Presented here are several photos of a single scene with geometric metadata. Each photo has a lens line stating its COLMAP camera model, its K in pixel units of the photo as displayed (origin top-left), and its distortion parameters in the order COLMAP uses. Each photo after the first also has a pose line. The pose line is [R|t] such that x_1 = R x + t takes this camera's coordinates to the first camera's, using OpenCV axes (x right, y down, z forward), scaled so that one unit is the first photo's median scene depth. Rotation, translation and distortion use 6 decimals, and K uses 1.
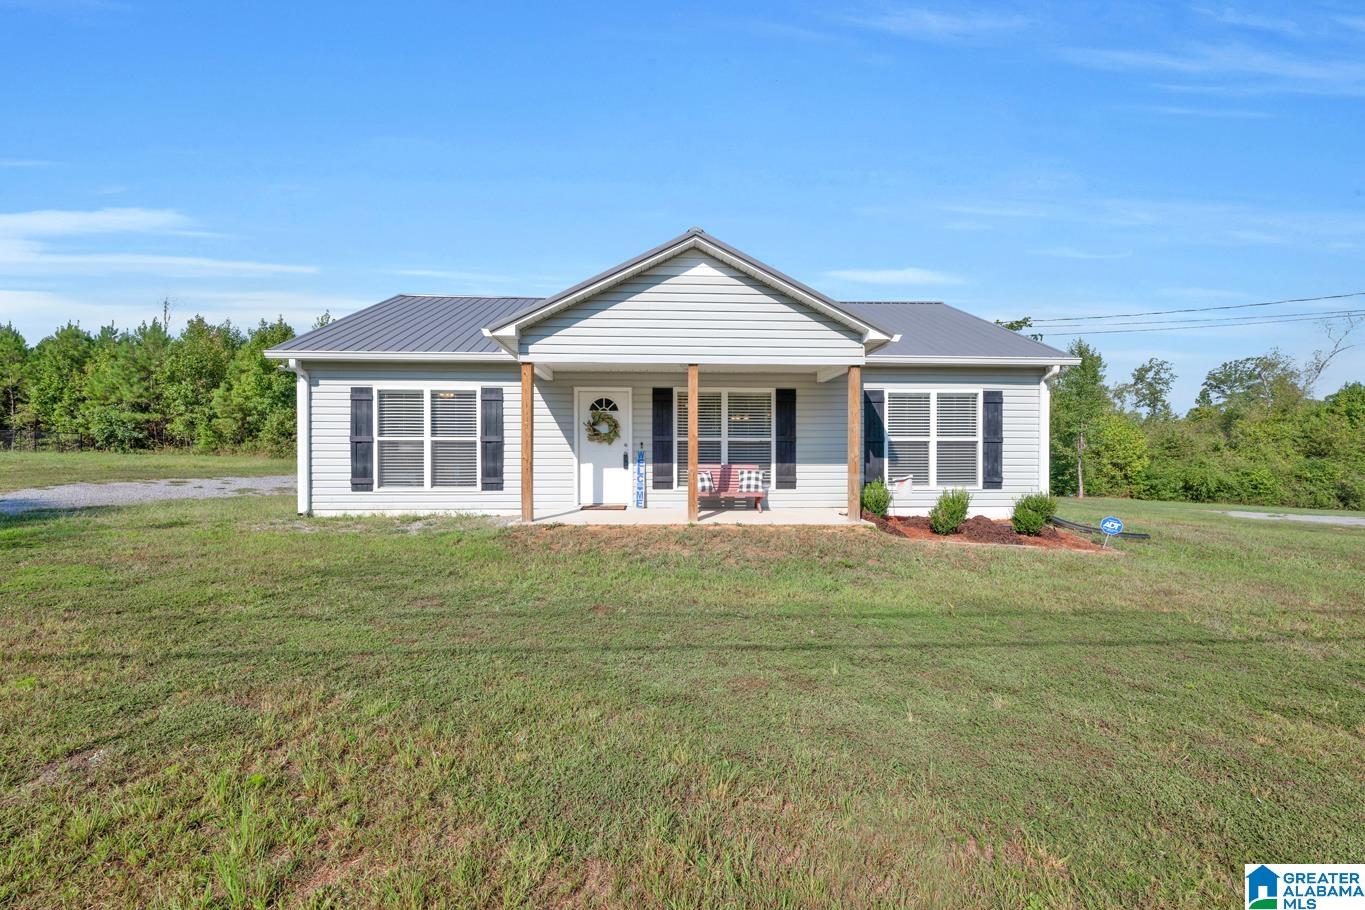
lens RADIAL K [[528.3, 0, 682.5], [0, 528.3, 455.0], [0, 0, 1]] dist [0.000451, 0.000098]
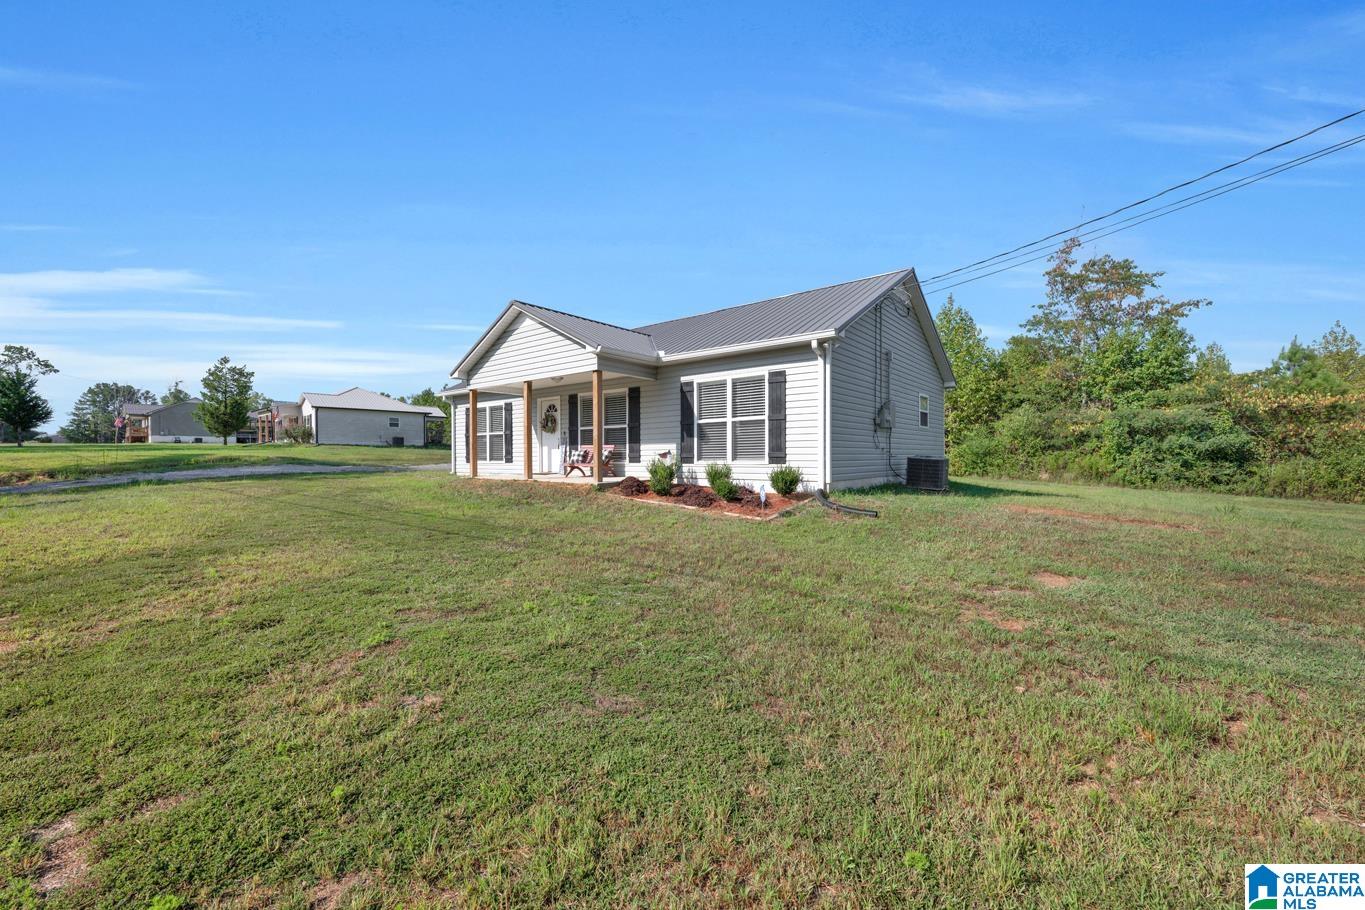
lens RADIAL K [[528.3, 0, 682.5], [0, 528.3, 455.0], [0, 0, 1]] dist [0.000451, 0.000098]
pose [[0.754424, -0.005387, -0.656365, 1.149216], [0.039626, 0.998516, 0.037350, -0.000790], [0.655190, -0.054187, 0.753518, 0.069775]]
